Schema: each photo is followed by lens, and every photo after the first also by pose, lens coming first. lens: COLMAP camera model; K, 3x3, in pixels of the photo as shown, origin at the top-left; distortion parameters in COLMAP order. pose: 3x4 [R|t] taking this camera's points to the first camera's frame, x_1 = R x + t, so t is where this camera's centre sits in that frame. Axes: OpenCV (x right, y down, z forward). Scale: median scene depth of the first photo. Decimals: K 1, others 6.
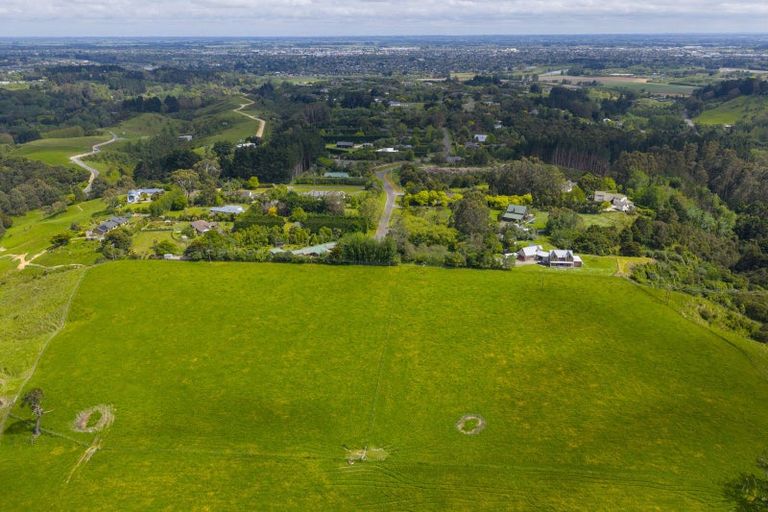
lens RADIAL K [[632.2, 0, 384.0], [0, 632.2, 256.0], [0, 0, 1]] dist [0.007082, -0.014298]
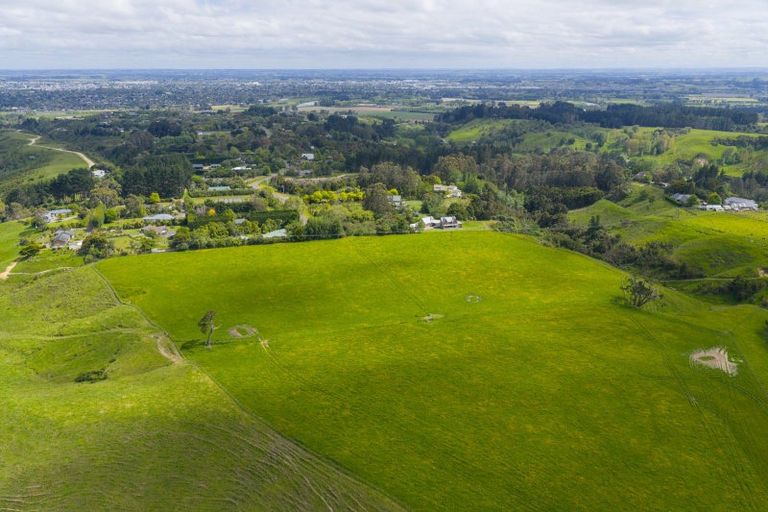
lens RADIAL K [[632.2, 0, 384.0], [0, 632.2, 256.0], [0, 0, 1]] dist [0.007082, -0.014298]
pose [[0.920454, -0.104741, 0.376554, -0.228580], [0.123074, 0.992085, -0.024888, 0.054317], [-0.370967, 0.069252, 0.926060, -0.152964]]
